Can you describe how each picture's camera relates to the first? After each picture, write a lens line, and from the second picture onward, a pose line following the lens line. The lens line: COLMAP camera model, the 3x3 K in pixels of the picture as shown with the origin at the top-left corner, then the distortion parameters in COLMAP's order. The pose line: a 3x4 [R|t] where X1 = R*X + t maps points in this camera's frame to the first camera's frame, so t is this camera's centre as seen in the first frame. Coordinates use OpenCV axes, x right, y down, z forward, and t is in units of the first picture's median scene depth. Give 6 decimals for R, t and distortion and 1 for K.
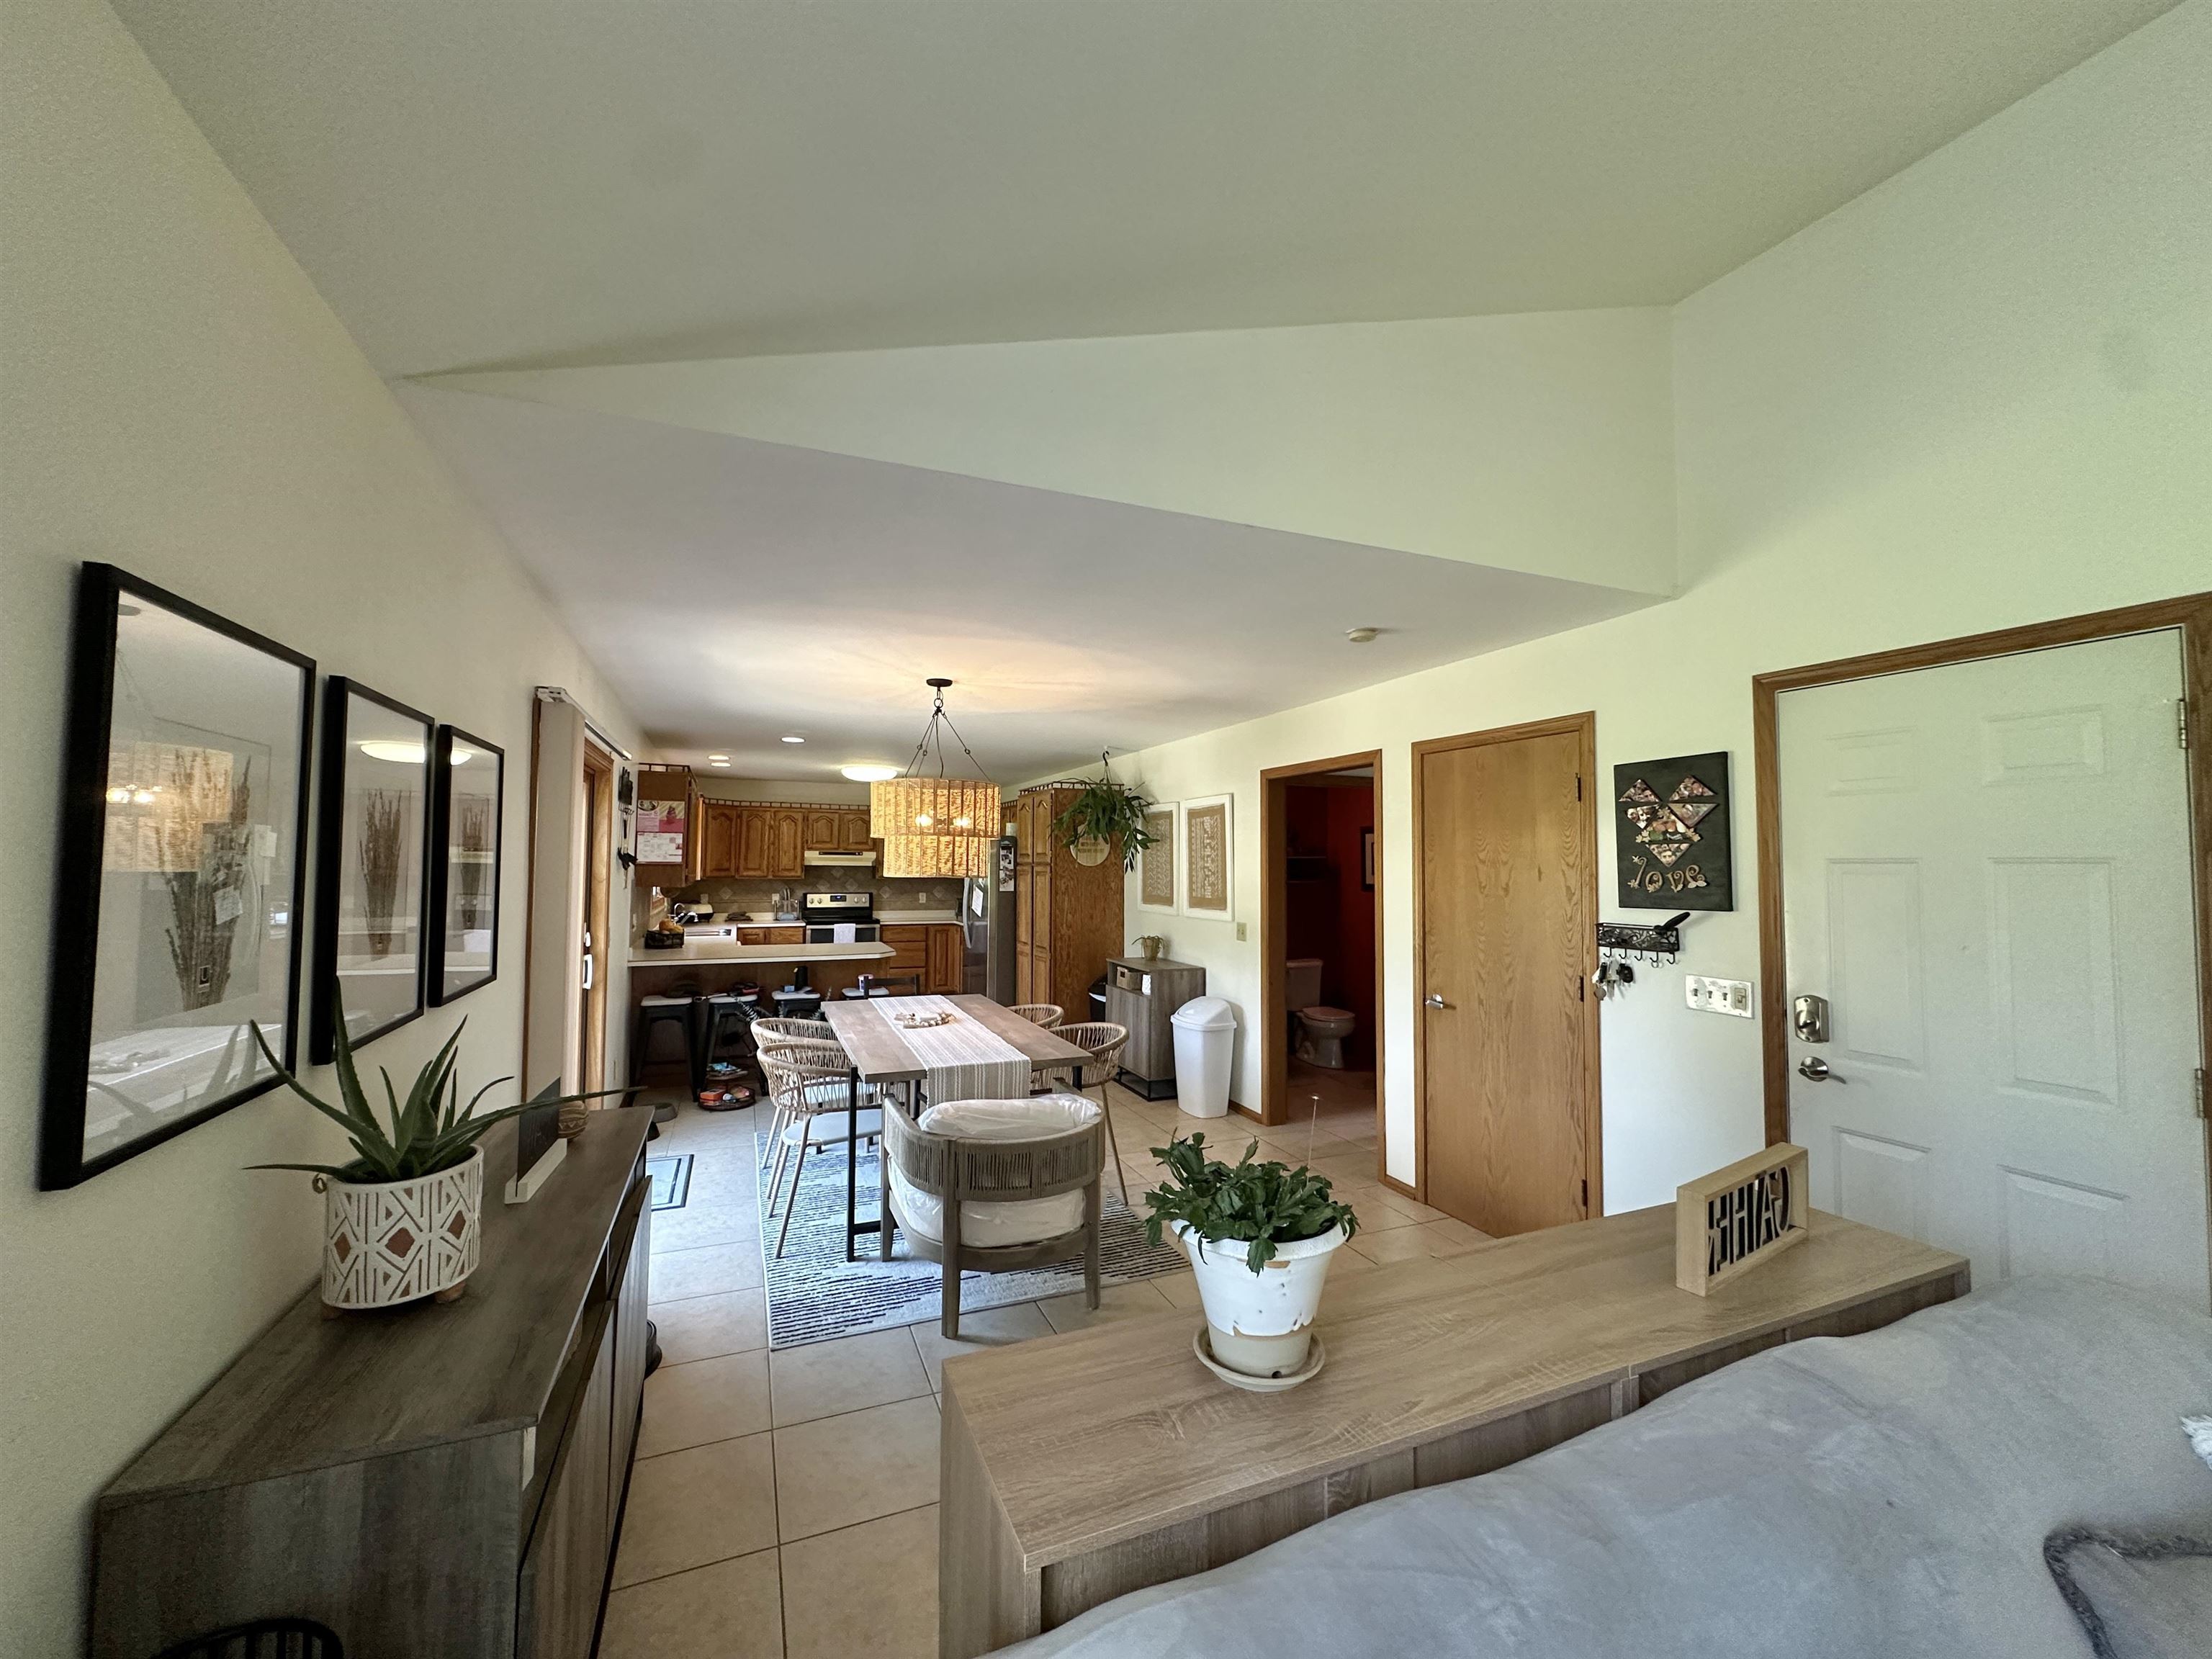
lens RADIAL K [[883.0, 0, 1106.2], [0, 883.0, 824.9], [0, 0, 1]] dist [-0.003933, 0.000726]
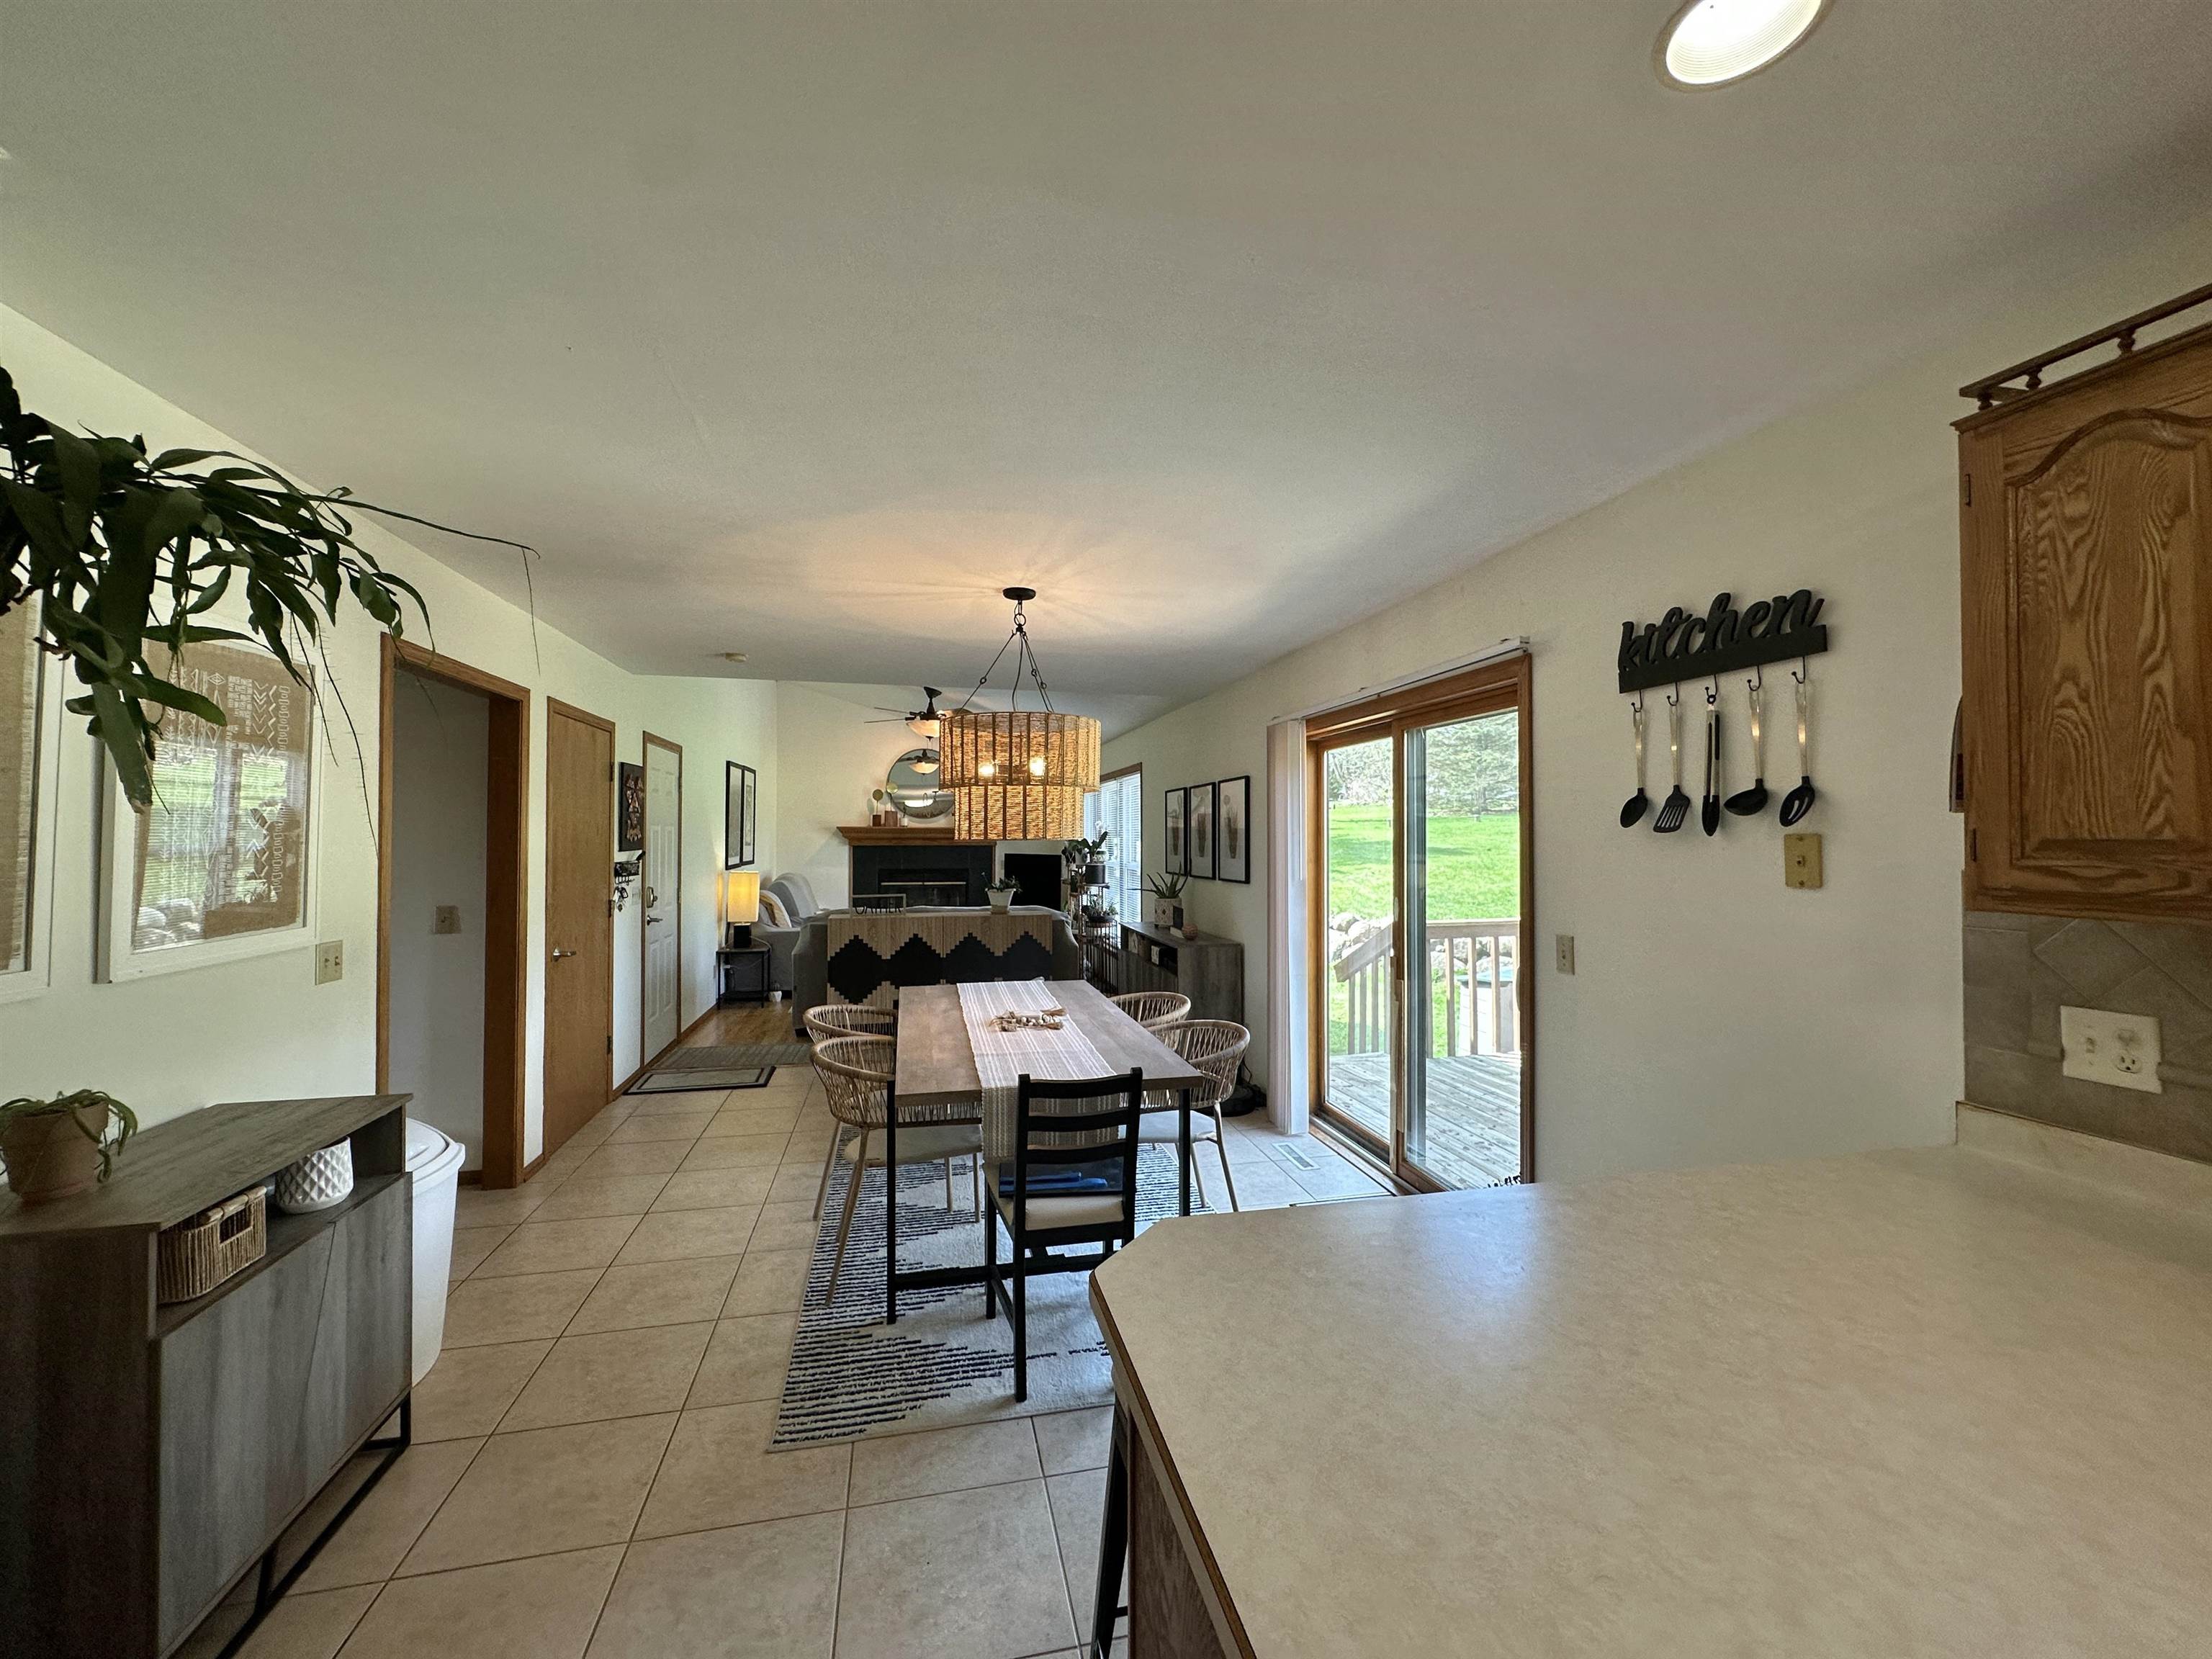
lens RADIAL K [[883.0, 0, 1106.2], [0, 883.0, 824.9], [0, 0, 1]] dist [-0.003933, 0.000726]
pose [[-0.985011, -0.004093, 0.172444, -0.194133], [-0.014177, 0.998257, -0.057283, 0.043366], [-0.171909, -0.058869, -0.983352, 0.845040]]
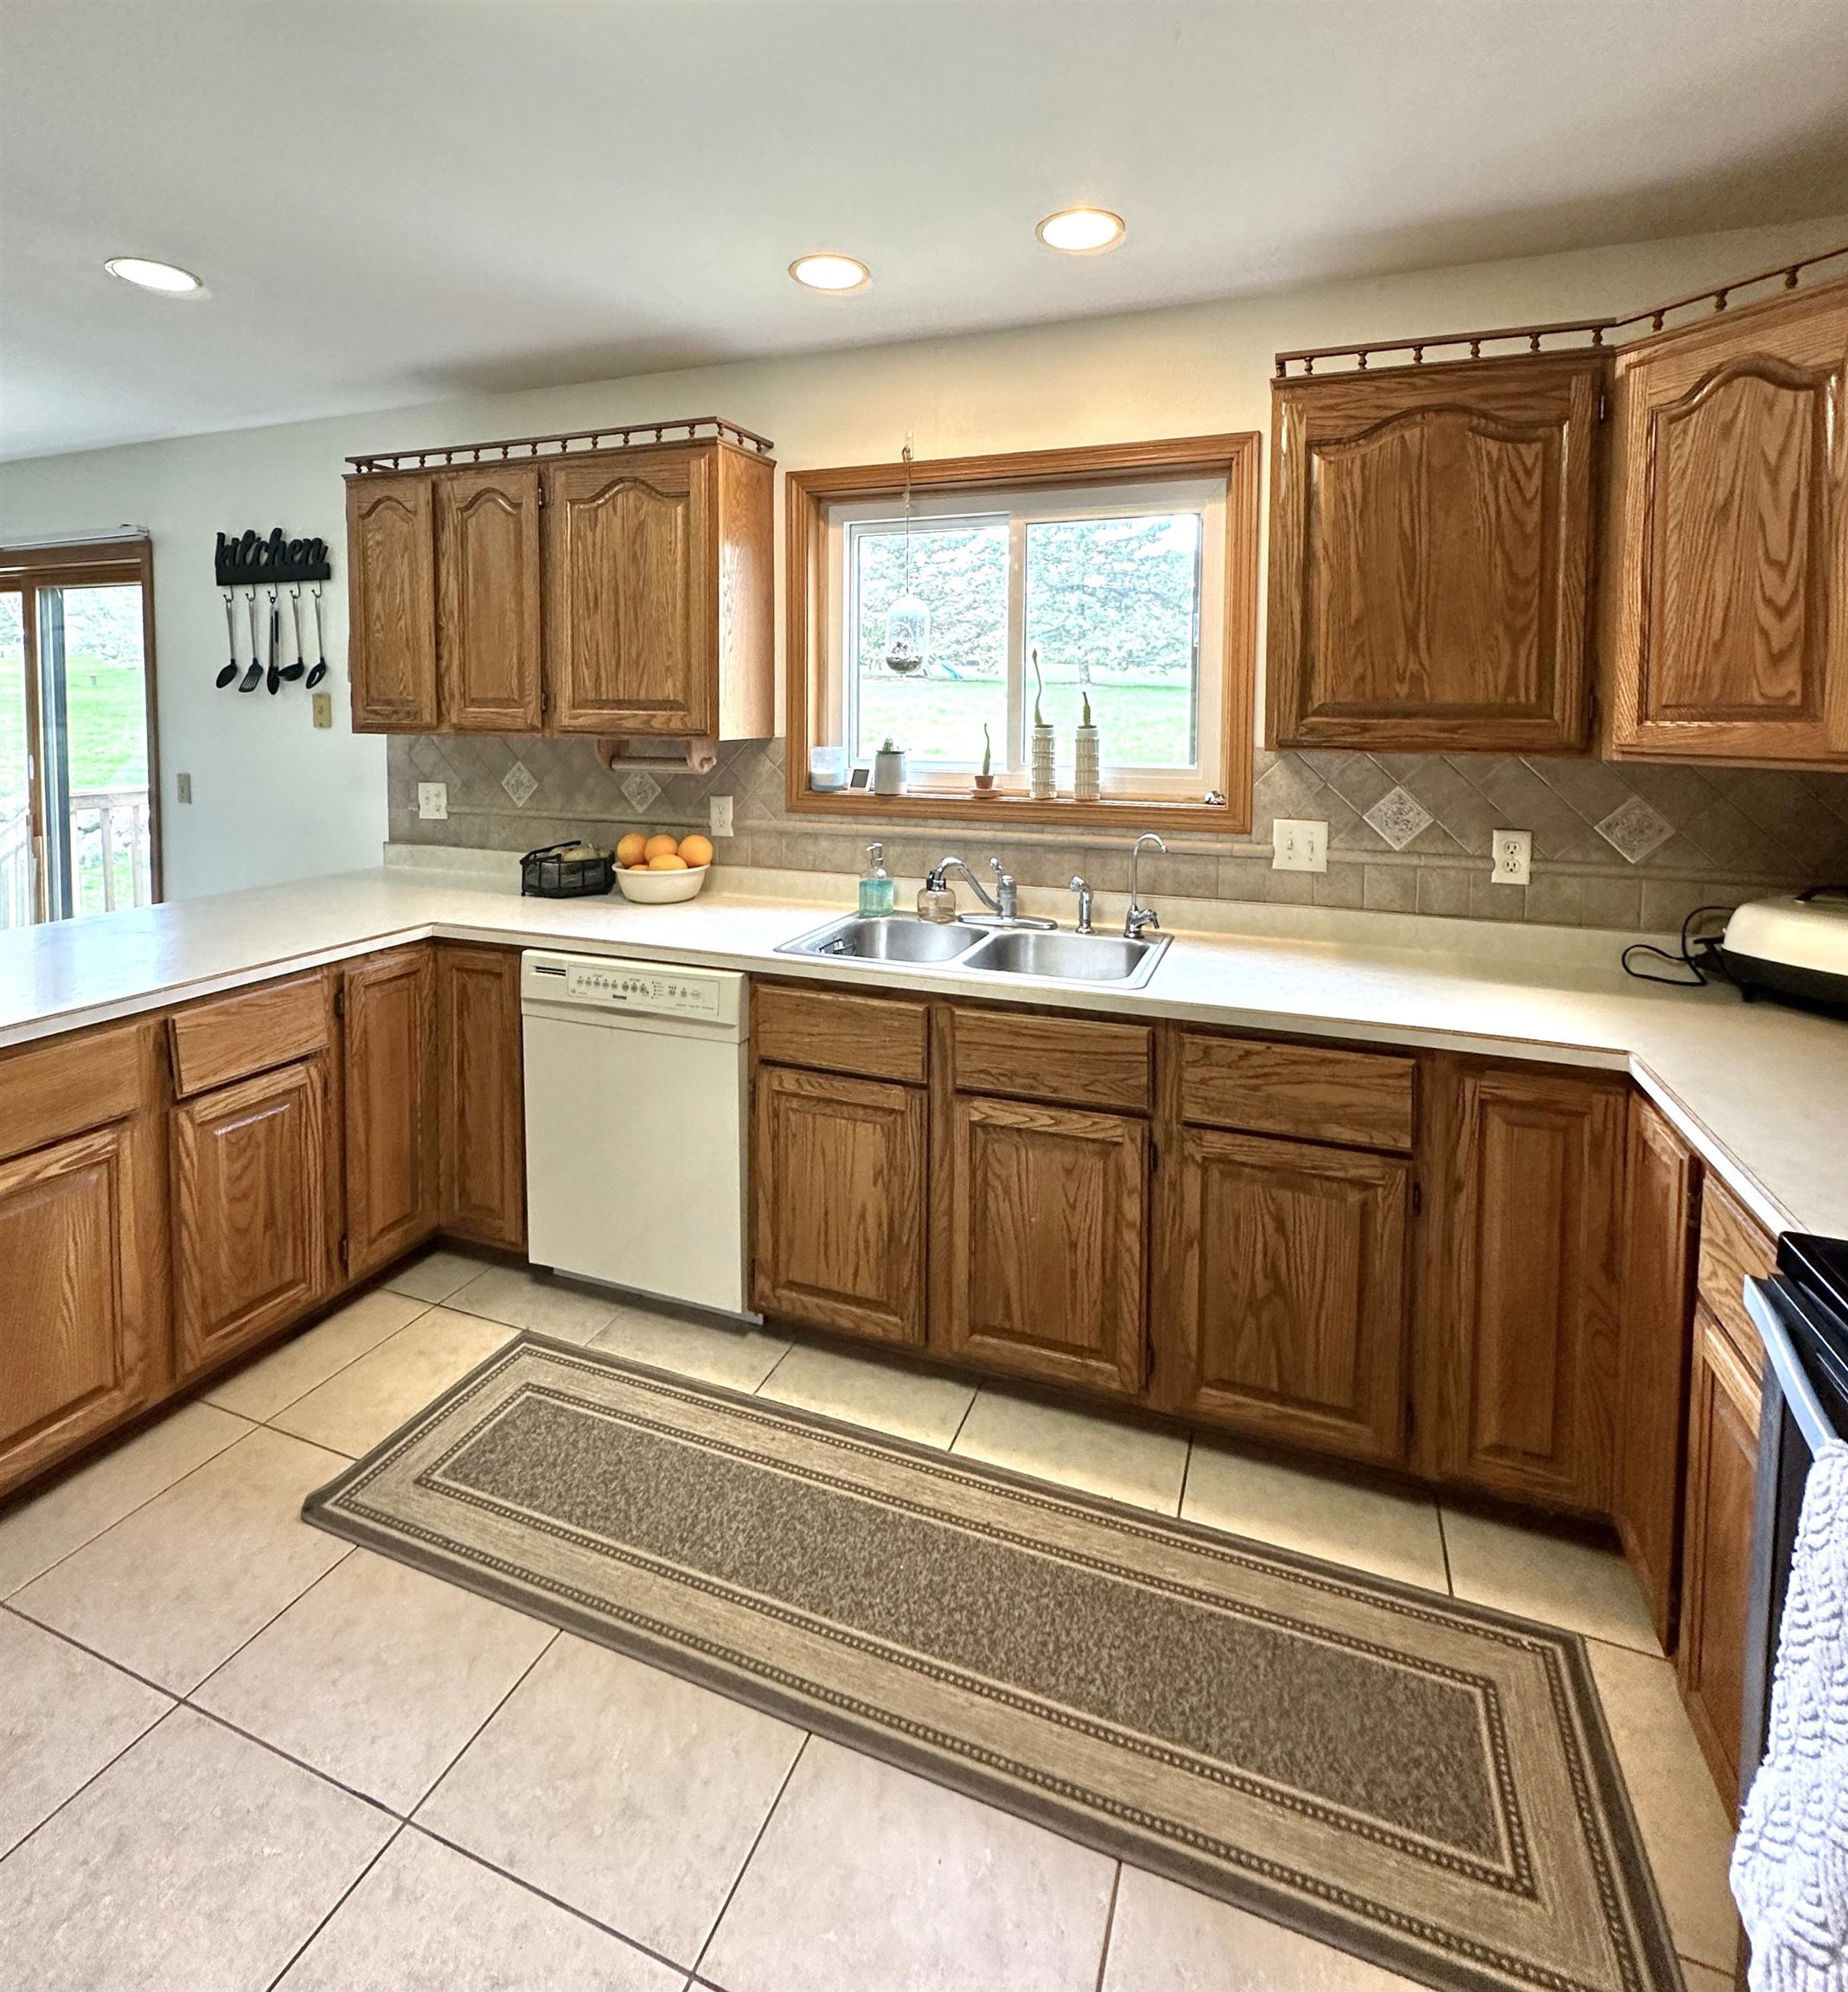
lens RADIAL K [[1013.0, 0, 919.1], [0, 1013.0, 751.6], [0, 0, 1]] dist [-0.002362, 0.000801]
pose [[-0.689703, 0.023311, -0.723717, -0.200979], [0.021970, 0.999695, 0.011263, 0.053927], [0.723759, -0.008132, -0.690005, 1.042601]]
